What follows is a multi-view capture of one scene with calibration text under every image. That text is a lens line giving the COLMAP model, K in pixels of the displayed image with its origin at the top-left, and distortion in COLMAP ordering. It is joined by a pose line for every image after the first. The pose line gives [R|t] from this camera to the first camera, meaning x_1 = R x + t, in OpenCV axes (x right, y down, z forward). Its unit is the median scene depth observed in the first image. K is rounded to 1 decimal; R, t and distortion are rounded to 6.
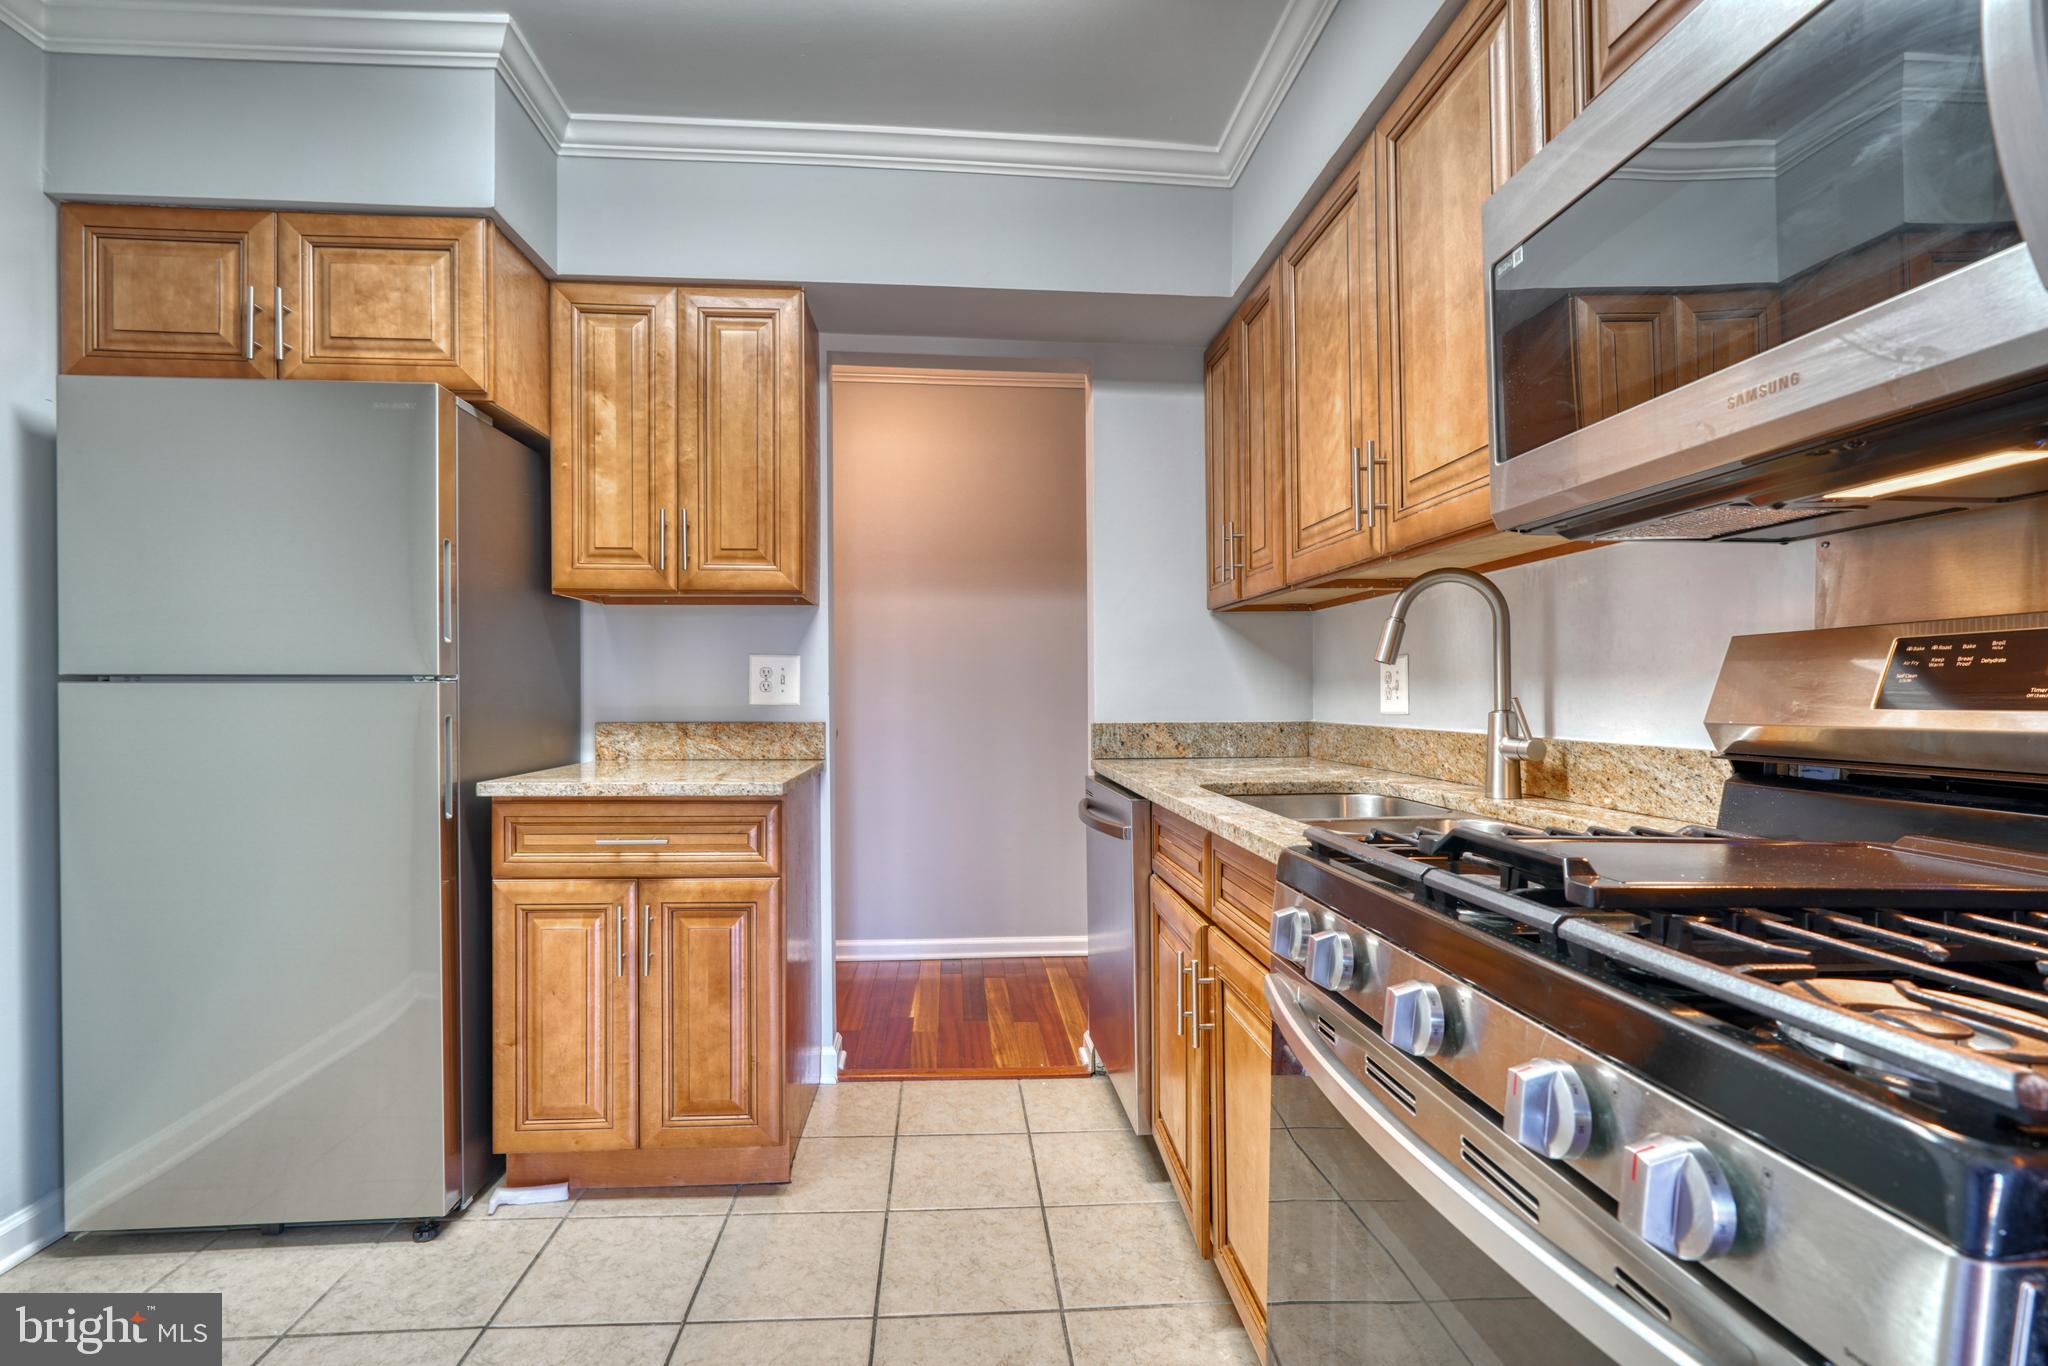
lens RADIAL K [[900.2, 0, 1010.0], [0, 900.2, 677.2], [0, 0, 1]] dist [-0.001304, 0.000465]
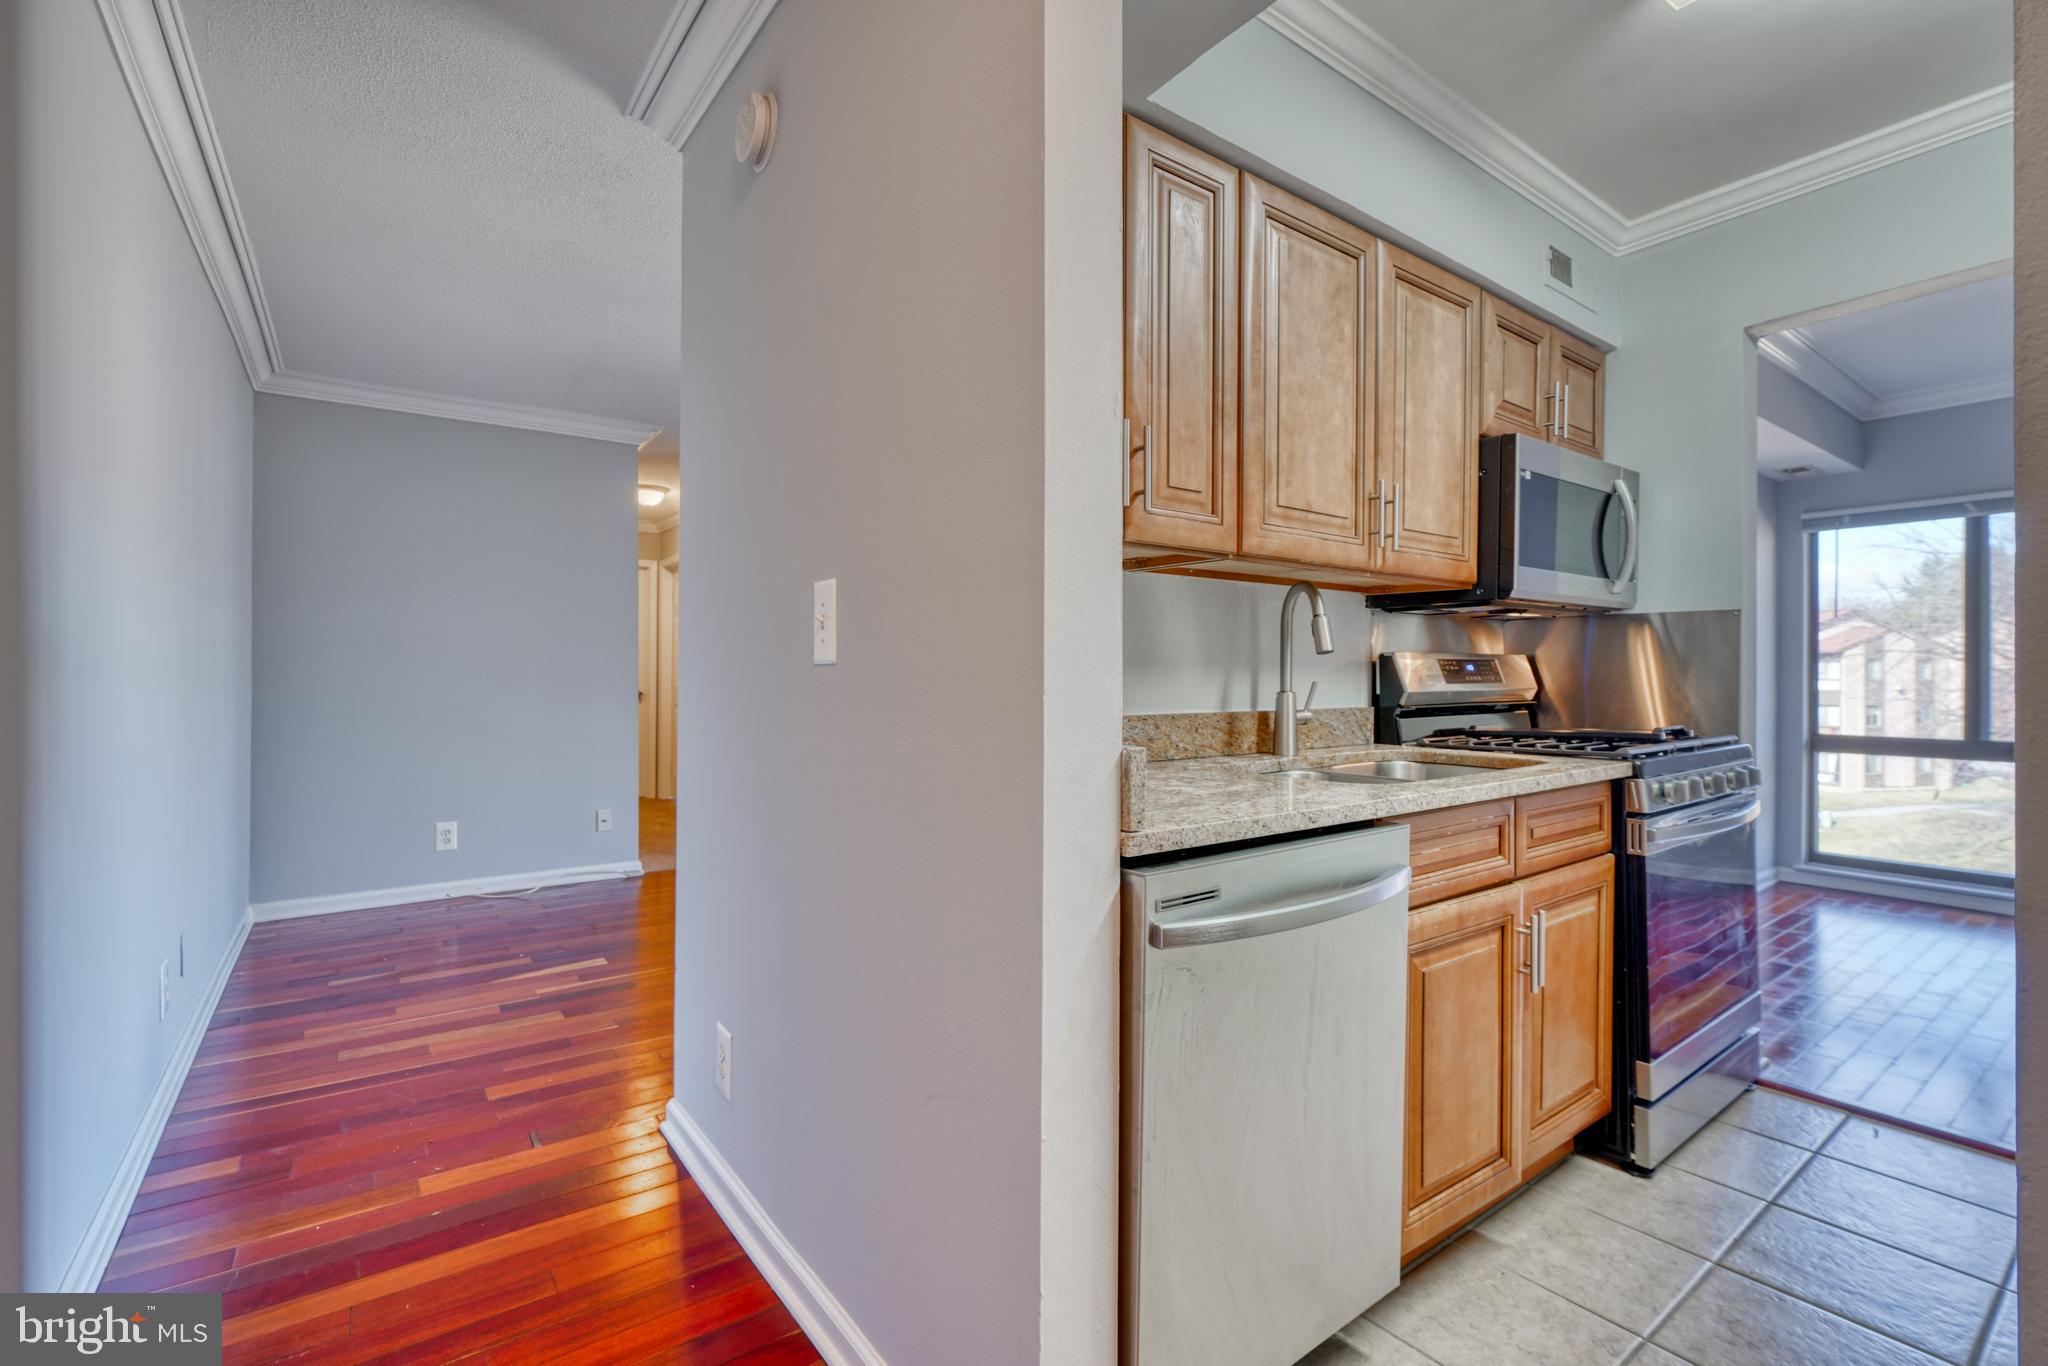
lens RADIAL K [[900.2, 0, 1010.0], [0, 900.2, 677.2], [0, 0, 1]] dist [-0.001304, 0.000465]
pose [[-0.531021, 0.001915, 0.847357, -0.339676], [-0.014911, 0.999821, -0.011604, 0.032313], [-0.847228, -0.018797, -0.530897, 1.804283]]
